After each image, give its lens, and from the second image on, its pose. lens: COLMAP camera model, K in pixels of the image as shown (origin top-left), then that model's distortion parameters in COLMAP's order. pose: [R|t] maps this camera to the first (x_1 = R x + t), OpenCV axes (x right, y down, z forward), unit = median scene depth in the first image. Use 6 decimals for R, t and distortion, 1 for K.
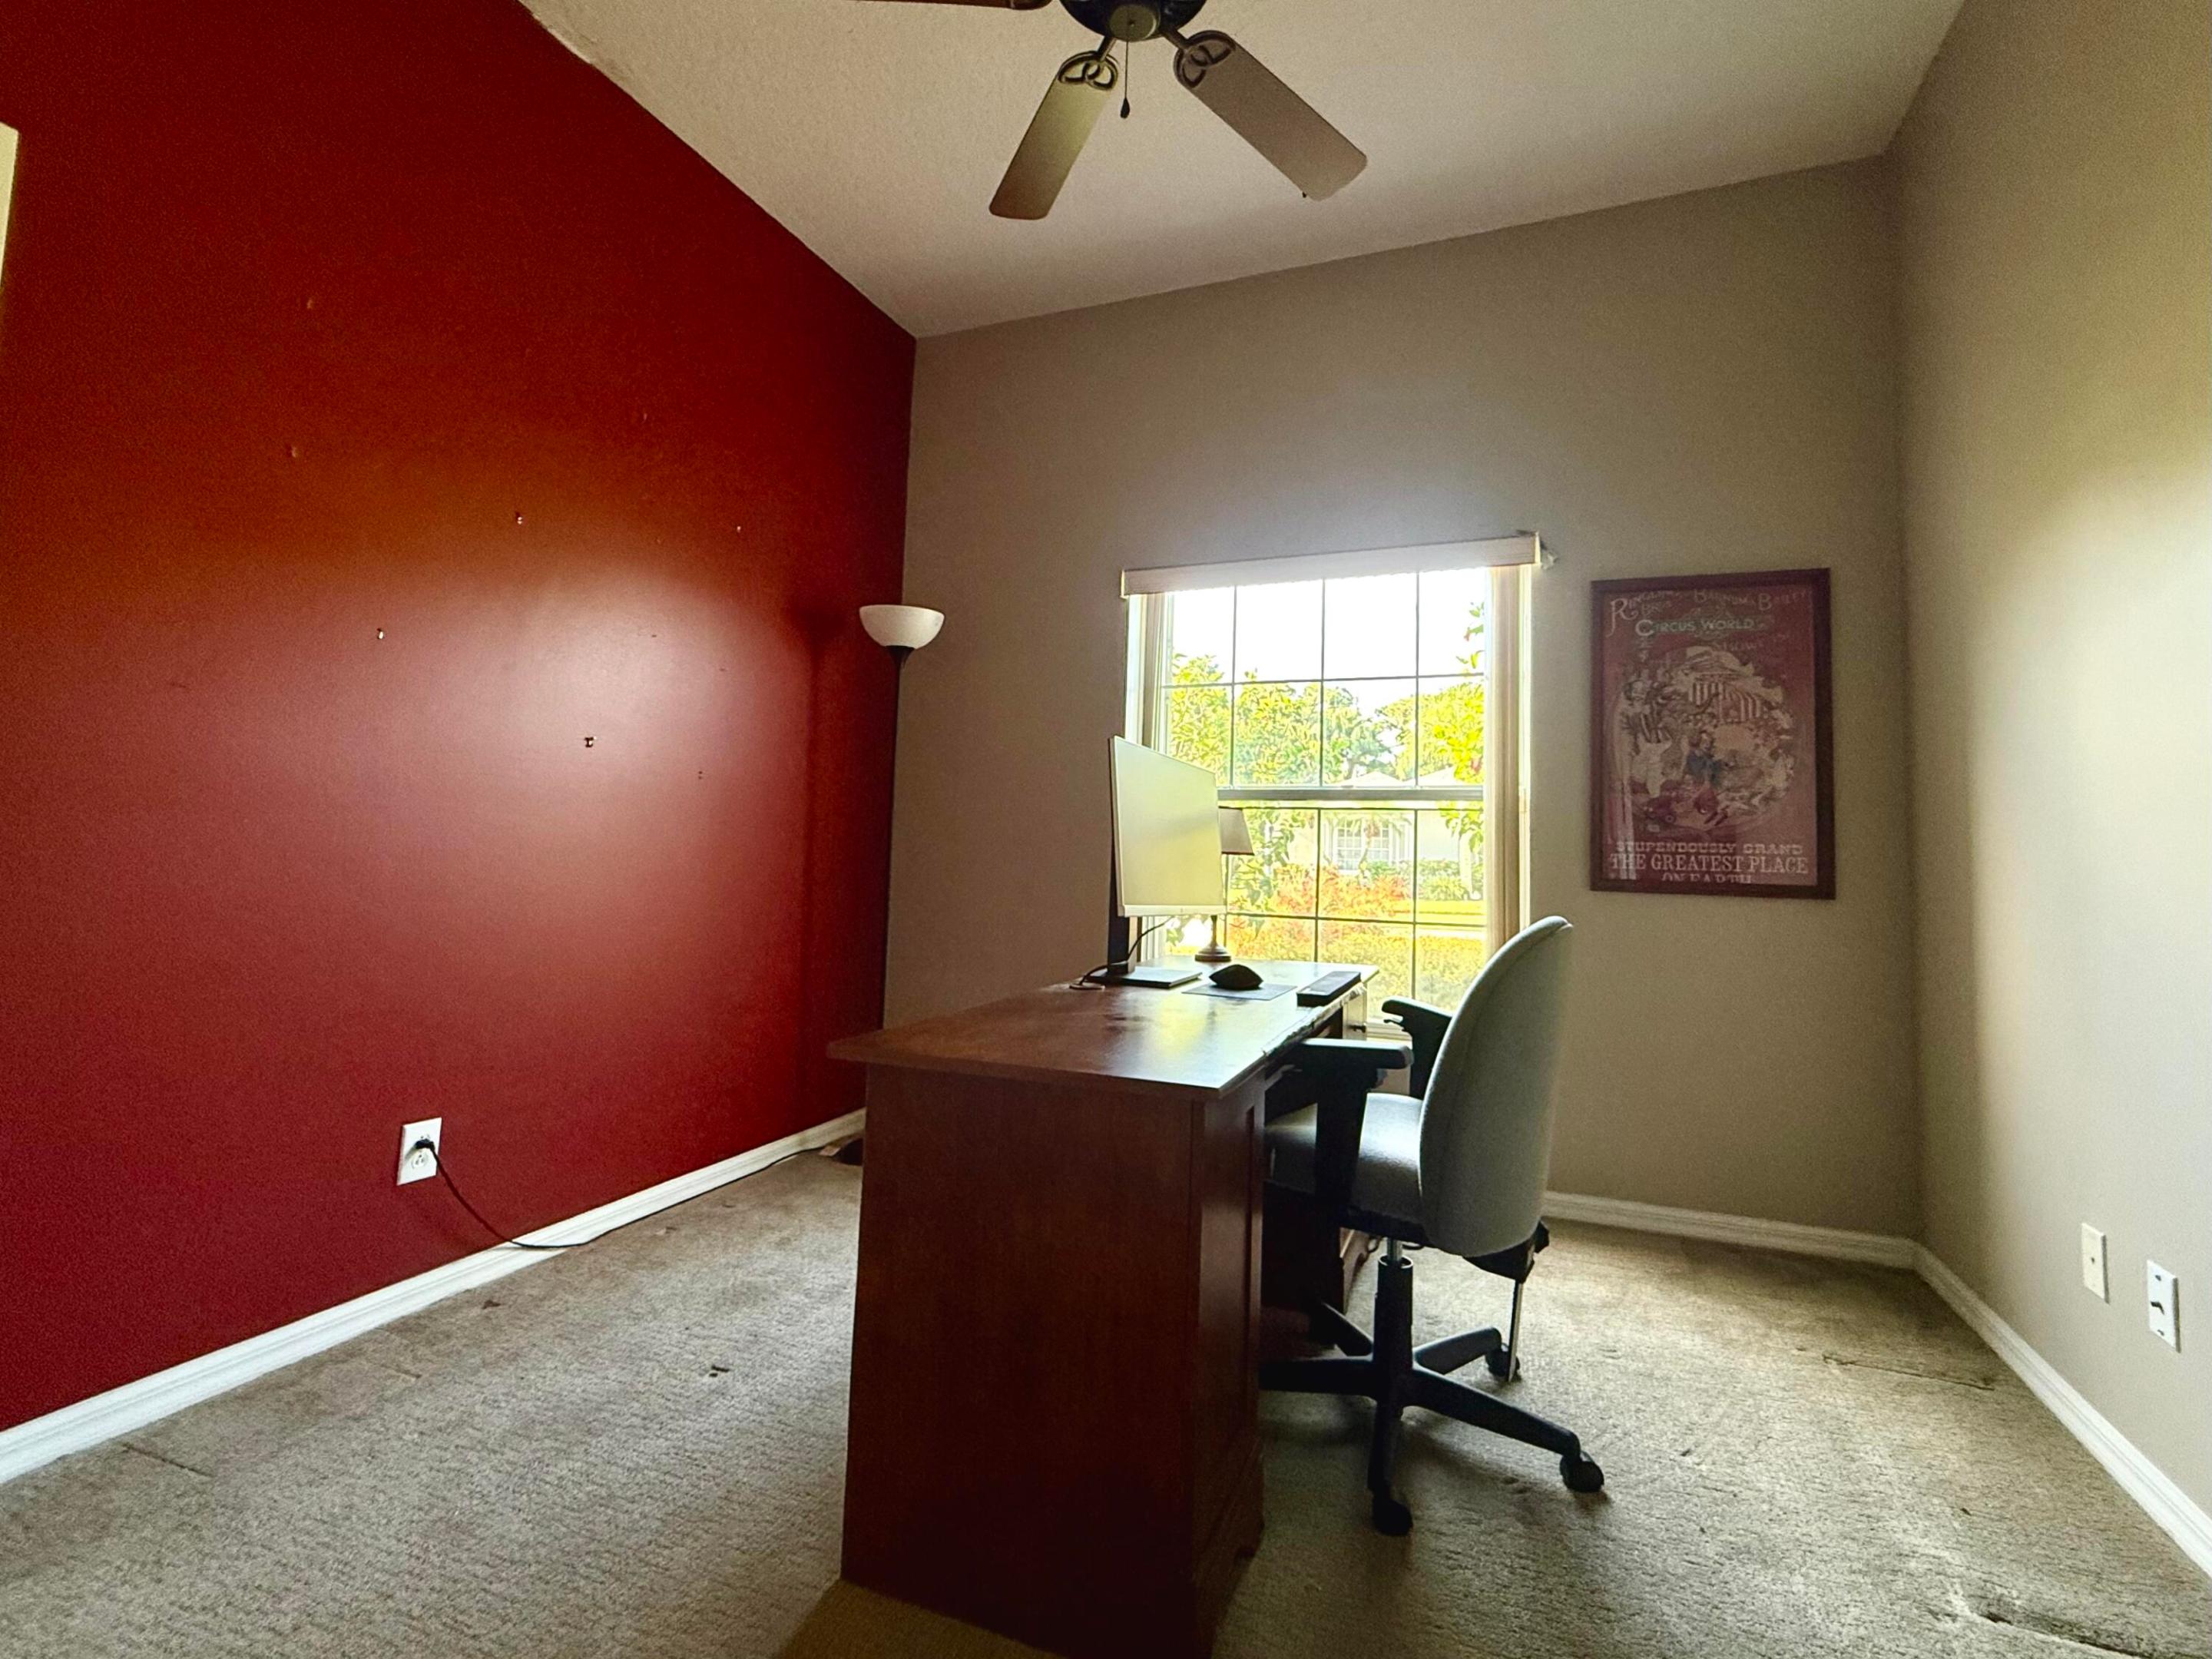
lens RADIAL K [[955.7, 0, 1115.0], [0, 955.7, 772.6], [0, 0, 1]] dist [0.000412, -0.000015]
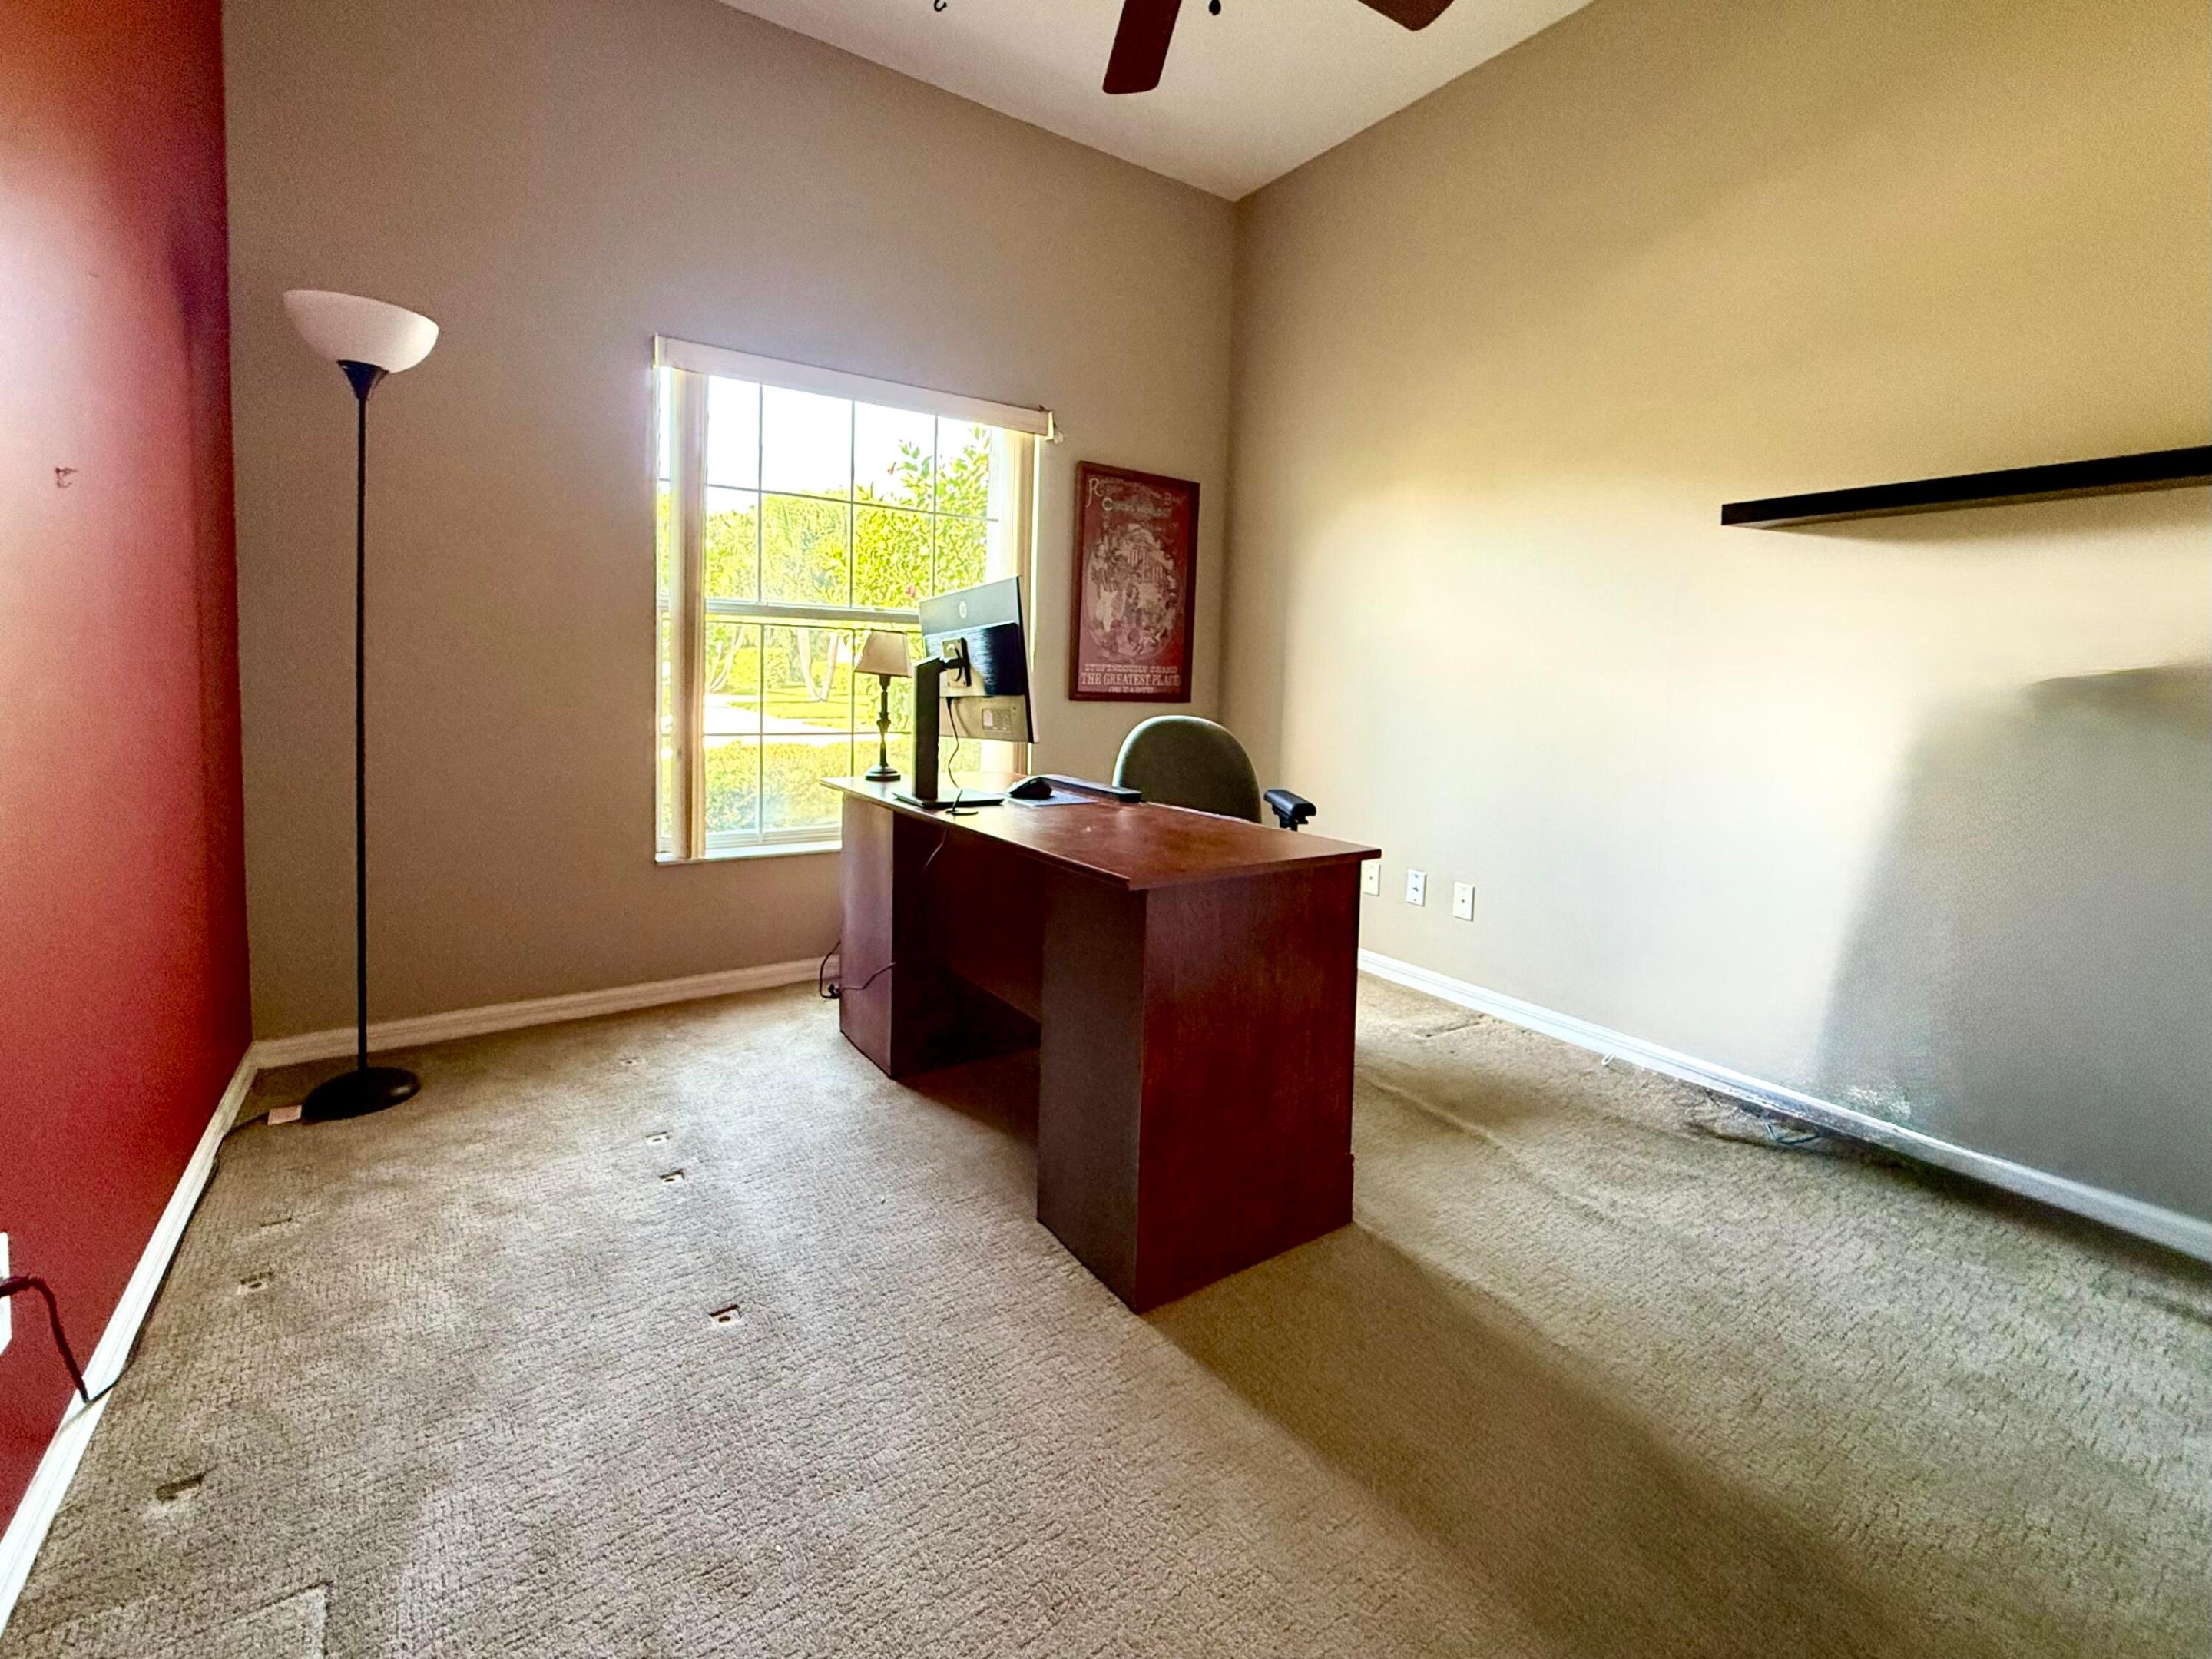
lens RADIAL K [[940.8, 0, 1103.4], [0, 940.8, 723.3], [0, 0, 1]] dist [-0.000632, 0.000188]
pose [[0.590465, -0.048279, 0.805618, -0.531448], [-0.075208, 0.990574, 0.114485, 0.001933], [-0.803552, -0.128188, 0.581268, 0.205266]]
